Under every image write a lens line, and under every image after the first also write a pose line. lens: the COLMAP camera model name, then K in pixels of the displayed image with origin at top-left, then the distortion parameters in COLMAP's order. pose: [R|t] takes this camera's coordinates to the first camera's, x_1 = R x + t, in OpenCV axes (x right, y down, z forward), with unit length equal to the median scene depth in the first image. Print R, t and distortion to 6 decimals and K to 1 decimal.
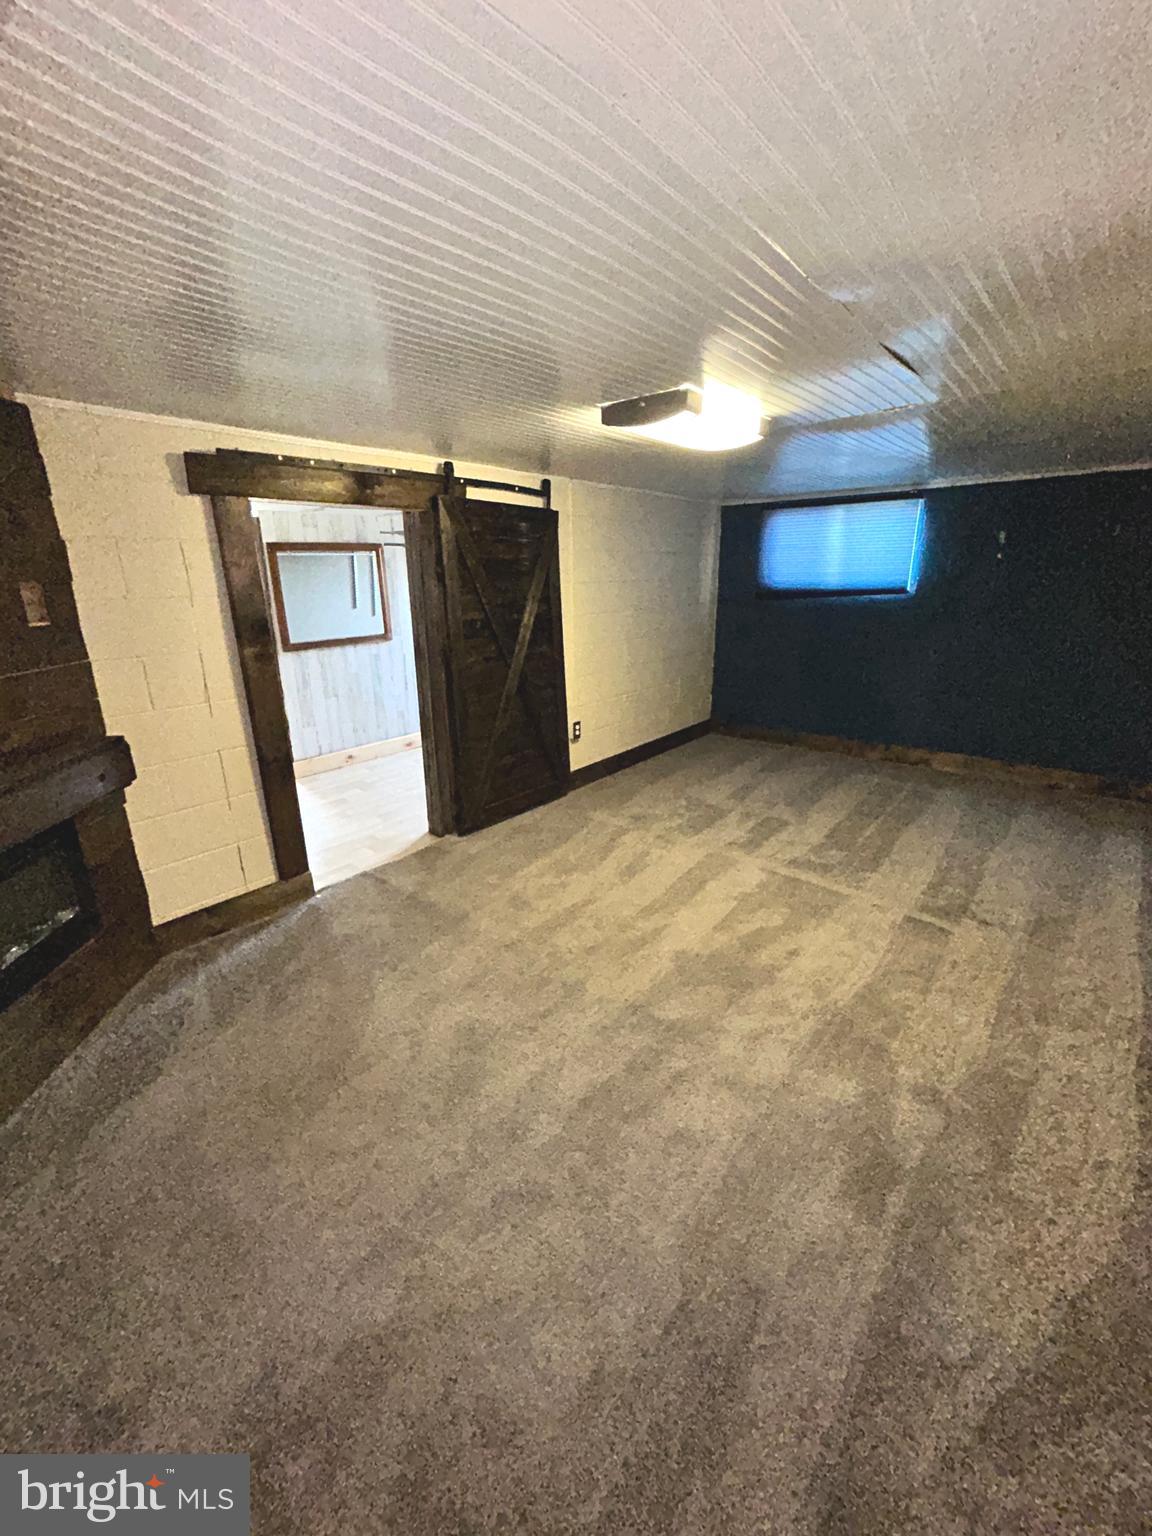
lens RADIAL K [[618.4, 0, 581.4], [0, 618.4, 758.5], [0, 0, 1]] dist [-0.001663, 0.001723]
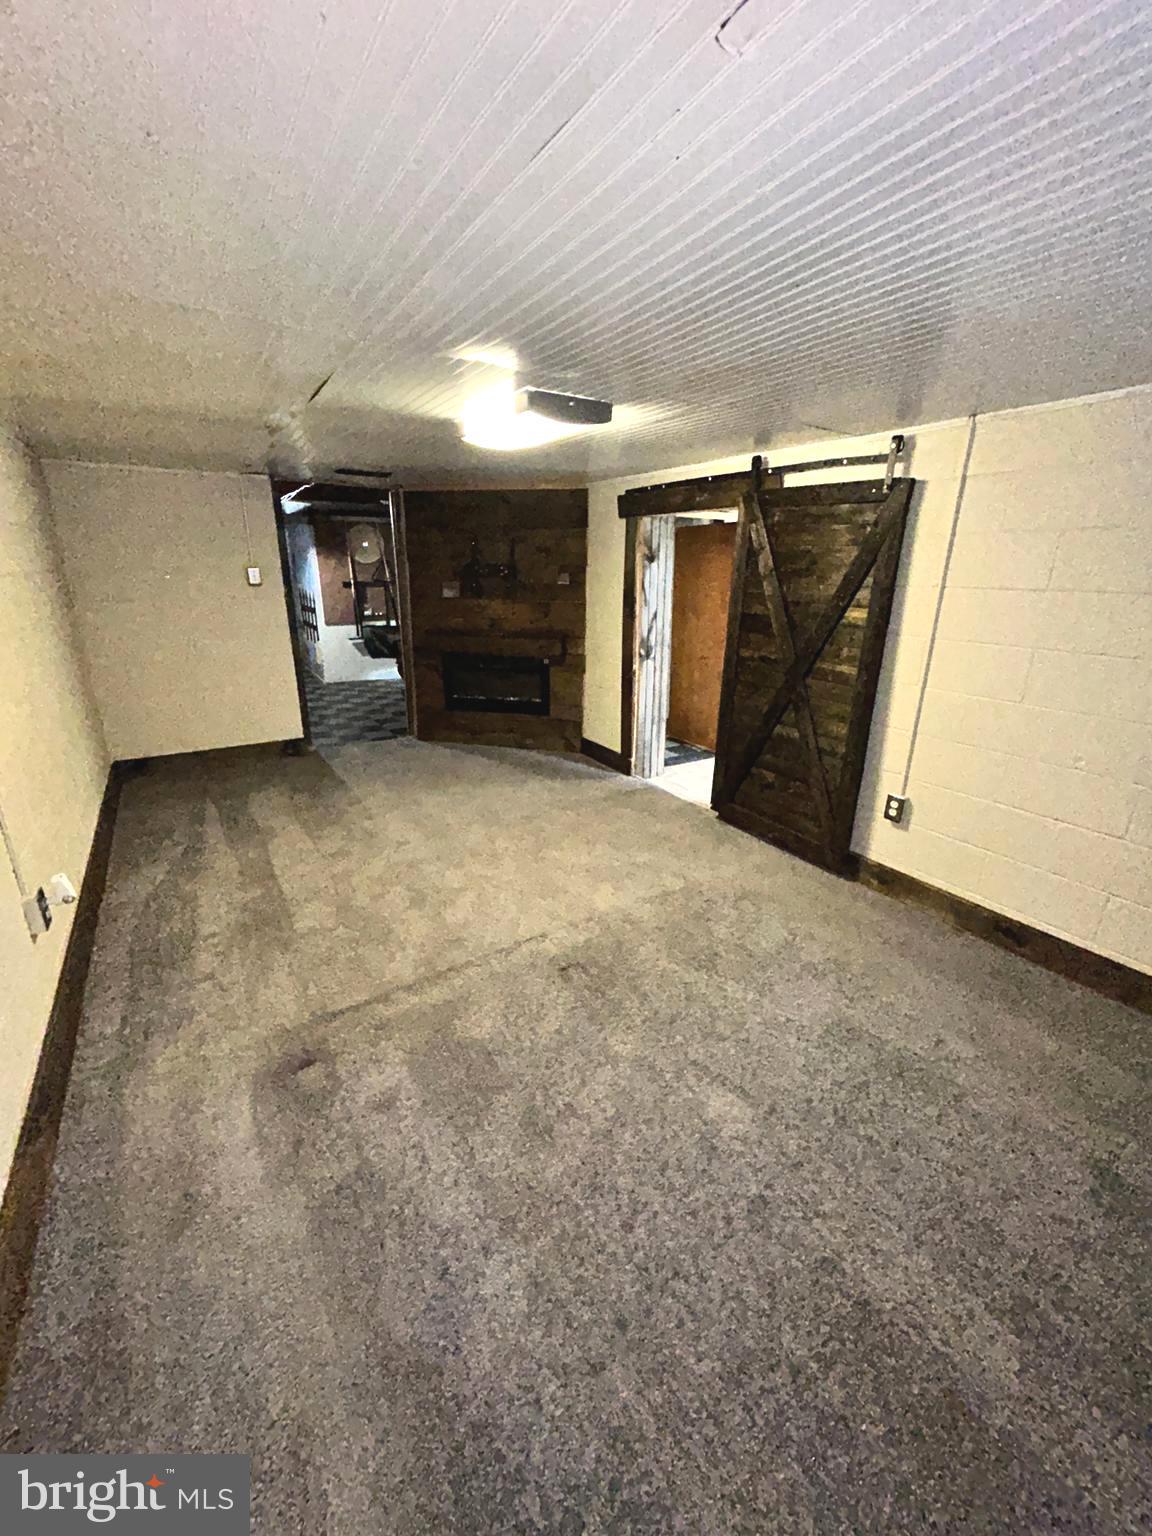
lens RADIAL K [[618.4, 0, 580.3], [0, 618.4, 774.2], [0, 0, 1]] dist [-0.001663, 0.001723]
pose [[-0.294272, 0.309541, -0.904206, 0.897153], [-0.294098, 0.870860, 0.393839, -0.316975], [0.909346, 0.381821, -0.165234, 1.035225]]
